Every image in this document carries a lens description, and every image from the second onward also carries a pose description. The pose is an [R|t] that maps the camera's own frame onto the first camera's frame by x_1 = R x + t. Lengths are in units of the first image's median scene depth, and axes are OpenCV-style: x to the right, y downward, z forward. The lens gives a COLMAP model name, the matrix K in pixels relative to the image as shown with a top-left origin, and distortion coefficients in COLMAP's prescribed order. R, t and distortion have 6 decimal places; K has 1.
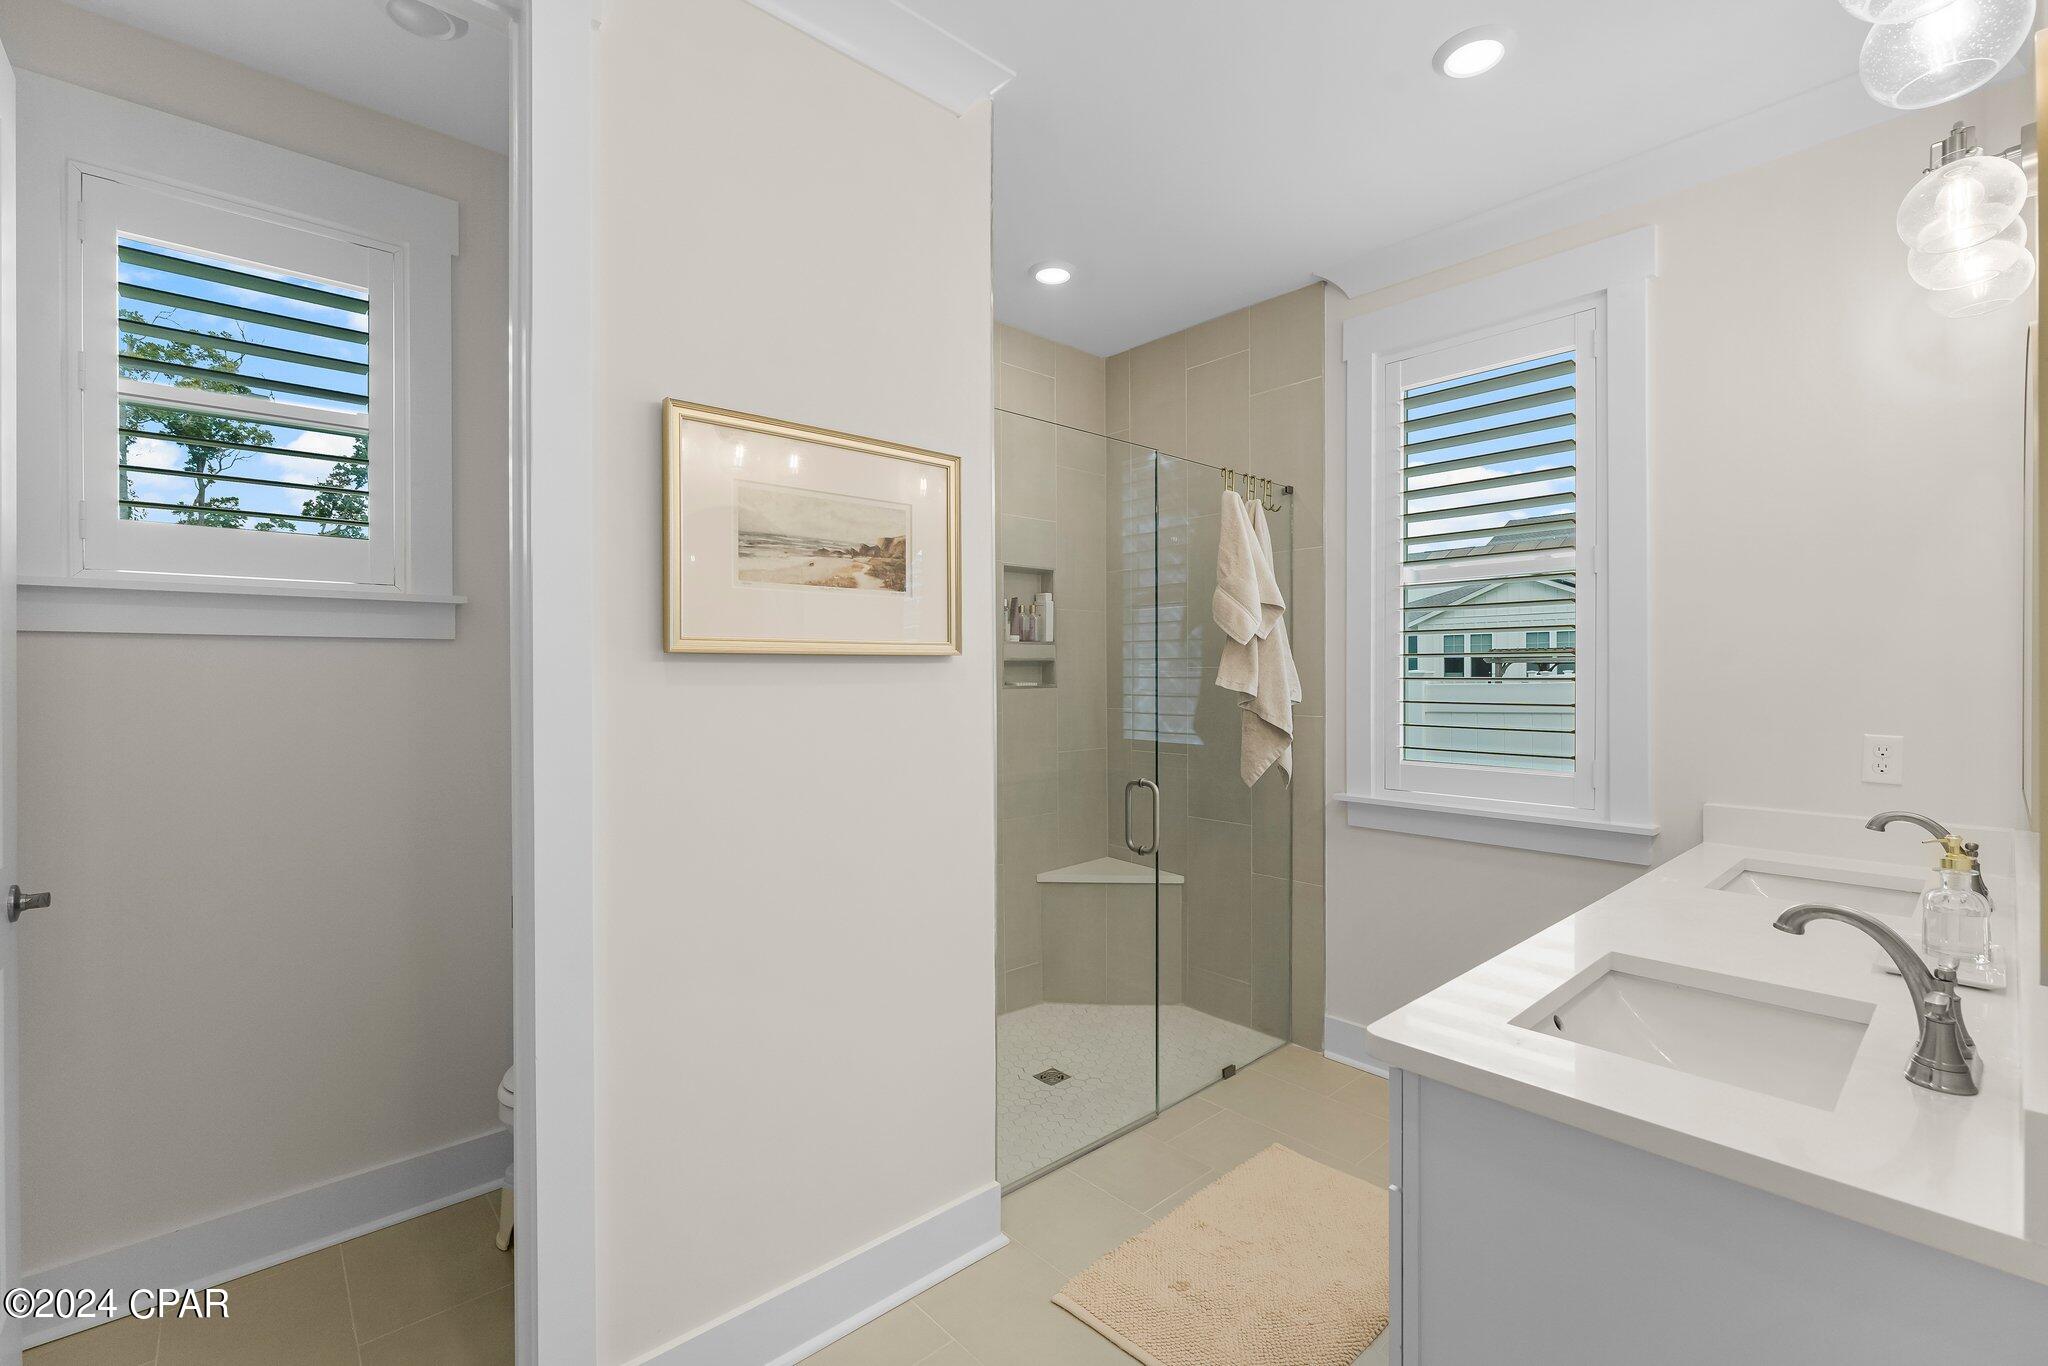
lens RADIAL K [[887.4, 0, 1021.9], [0, 887.4, 679.7], [0, 0, 1]] dist [-0.001842, -0.000239]
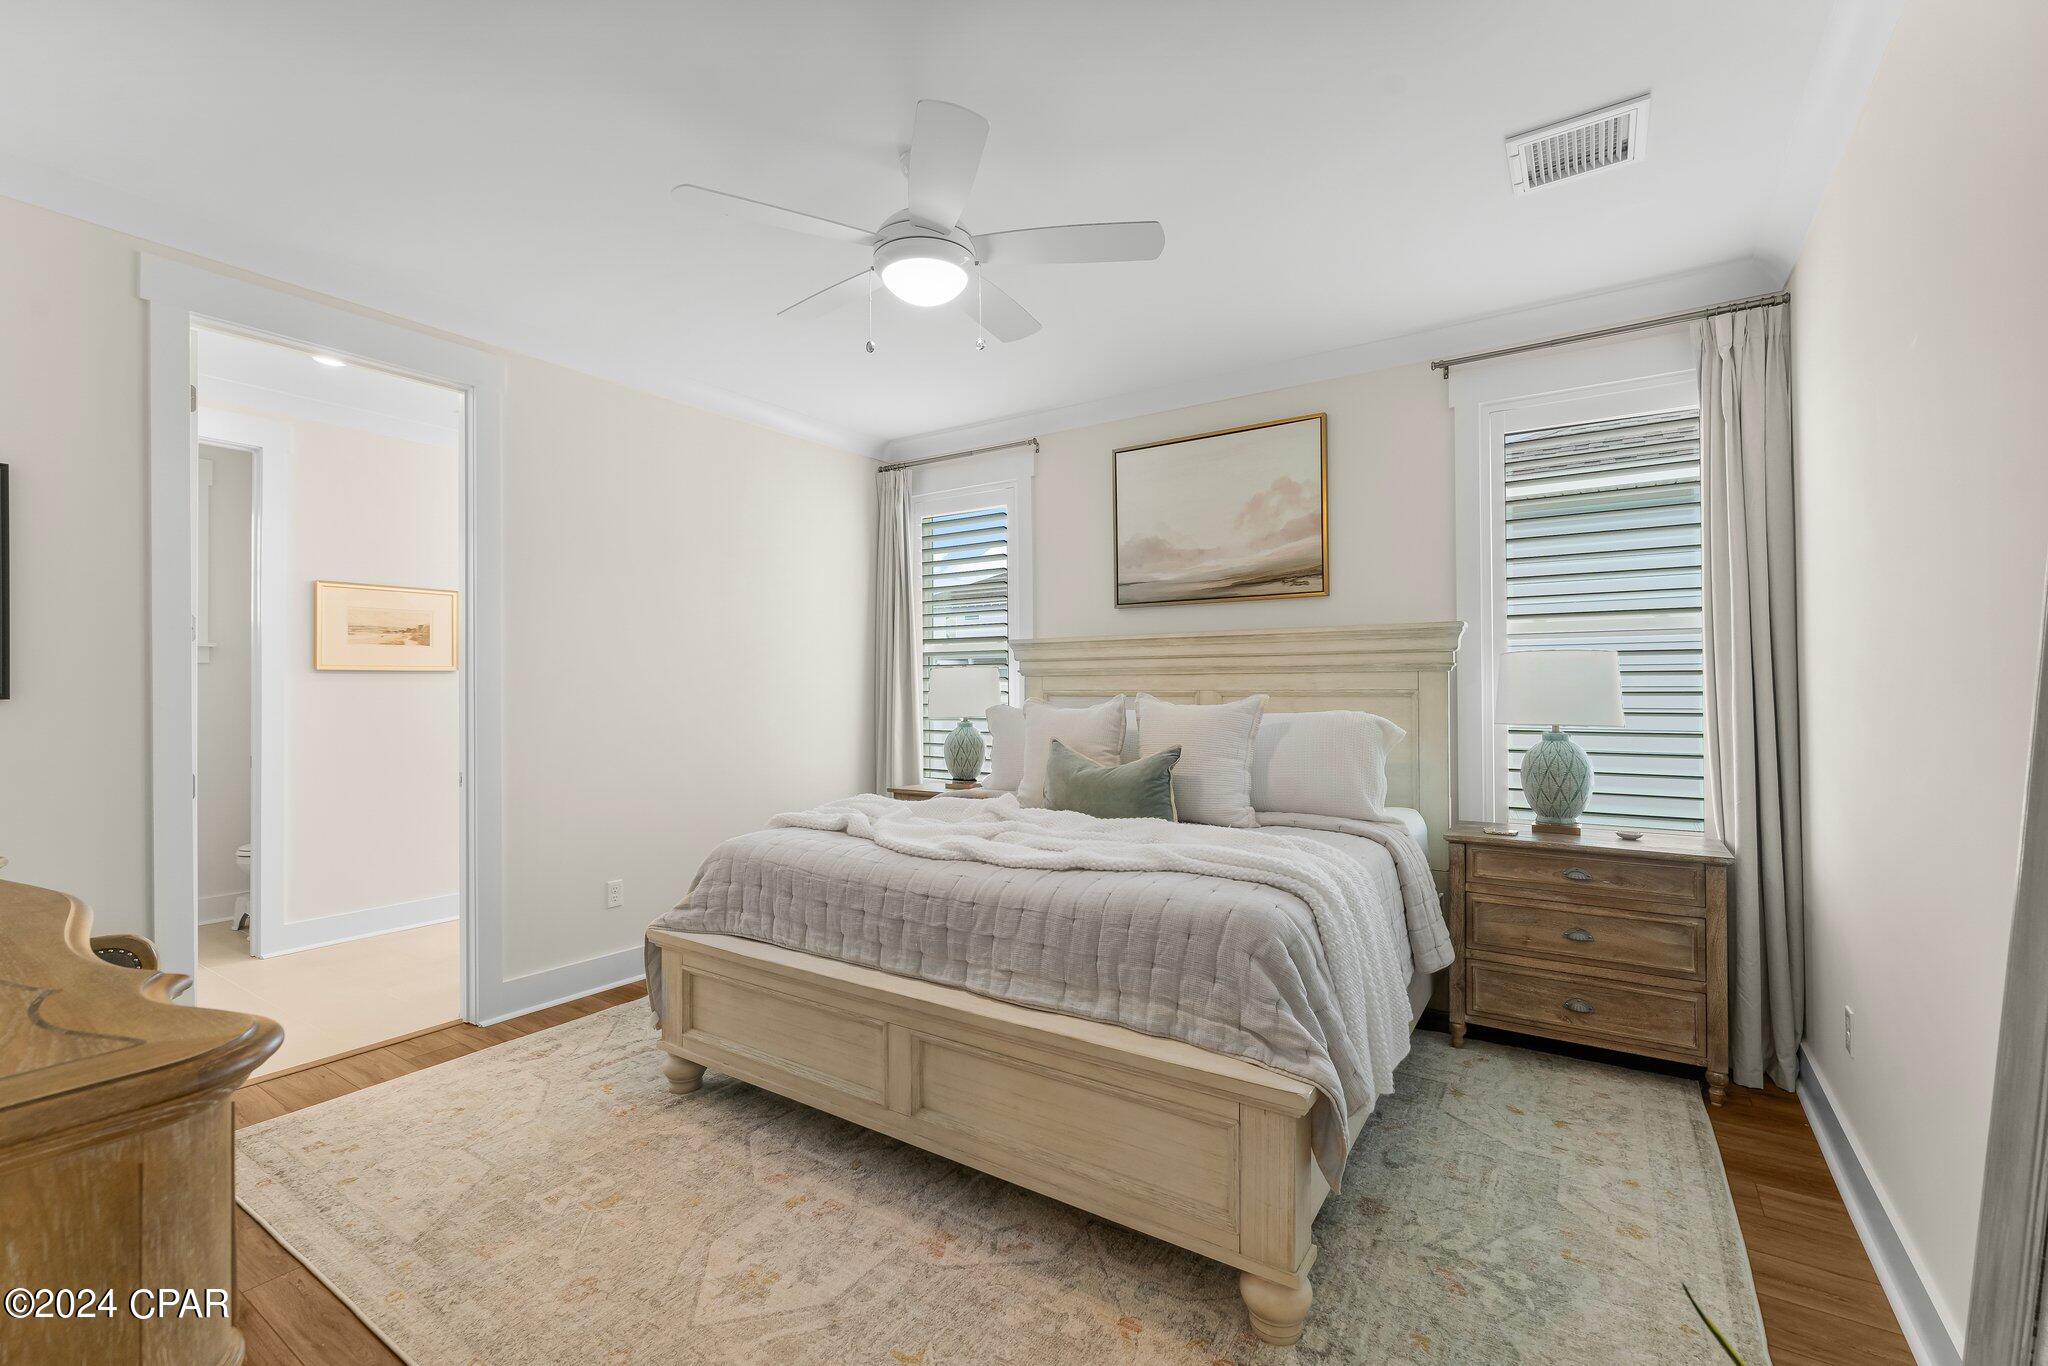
lens RADIAL K [[887.4, 0, 1023.7], [0, 887.4, 680.9], [0, 0, 1]] dist [-0.001842, -0.000239]
pose [[0.970266, 0.000656, 0.242039, 0.971651], [0.002289, 0.999927, -0.011888, 0.037061], [-0.242029, 0.012088, 0.970194, -2.006957]]
